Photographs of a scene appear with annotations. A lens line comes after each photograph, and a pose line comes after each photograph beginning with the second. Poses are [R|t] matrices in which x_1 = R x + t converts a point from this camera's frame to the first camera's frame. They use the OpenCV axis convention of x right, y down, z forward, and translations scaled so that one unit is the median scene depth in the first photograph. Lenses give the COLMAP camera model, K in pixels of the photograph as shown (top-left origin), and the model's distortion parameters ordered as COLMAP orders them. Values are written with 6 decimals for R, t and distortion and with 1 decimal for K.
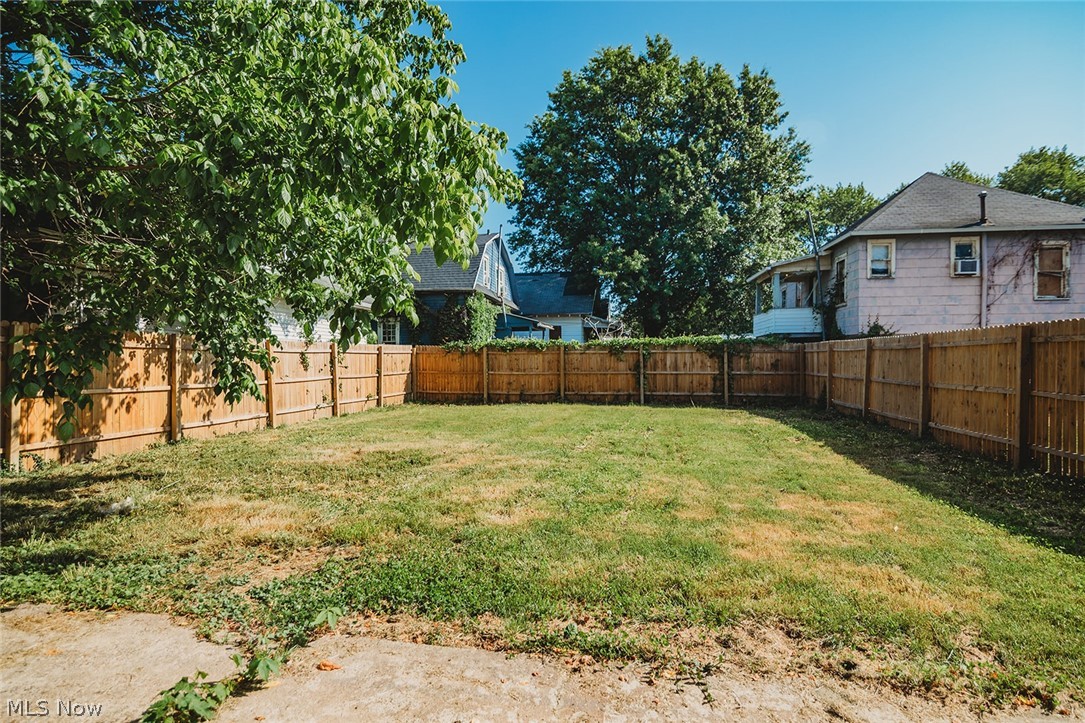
lens RADIAL K [[566.8, 0, 539.3], [0, 566.8, 364.0], [0, 0, 1]] dist [-0.017145, 0.003049]
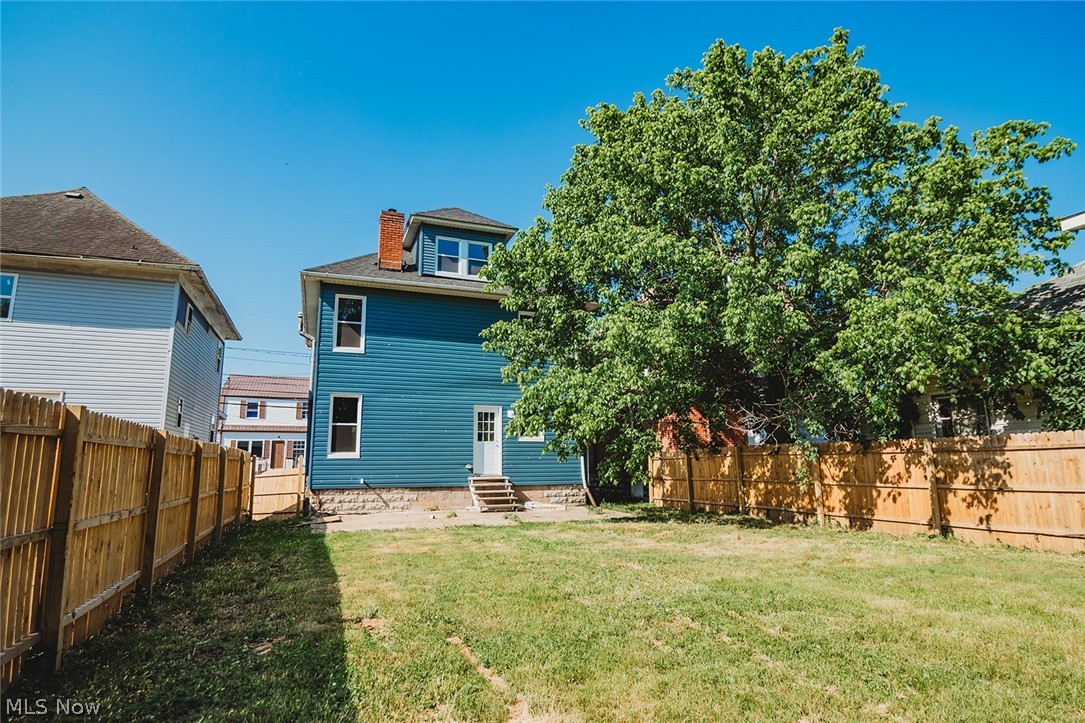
lens RADIAL K [[566.8, 0, 545.9], [0, 566.8, 361.6], [0, 0, 1]] dist [-0.017145, 0.003049]
pose [[-0.843079, -0.088868, -0.530397, 0.669773], [0.008885, 0.983816, -0.178962, -0.010102], [0.537717, -0.155592, -0.828645, 1.686469]]
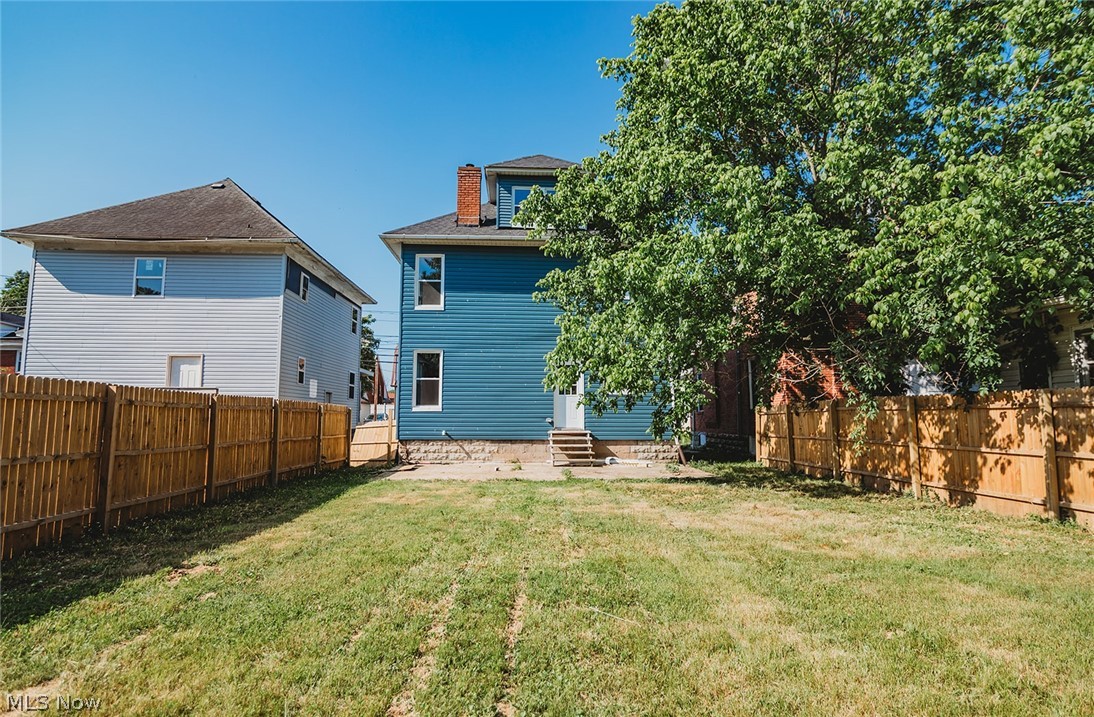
lens RADIAL K [[568.9, 0, 556.8], [0, 568.9, 357.3], [0, 0, 1]] dist [-0.014765, 0.000363]
pose [[-0.966402, -0.028603, -0.255438, 0.287057], [-0.001109, 0.994244, -0.107136, -0.011006], [0.257032, -0.103253, -0.960871, 1.760907]]
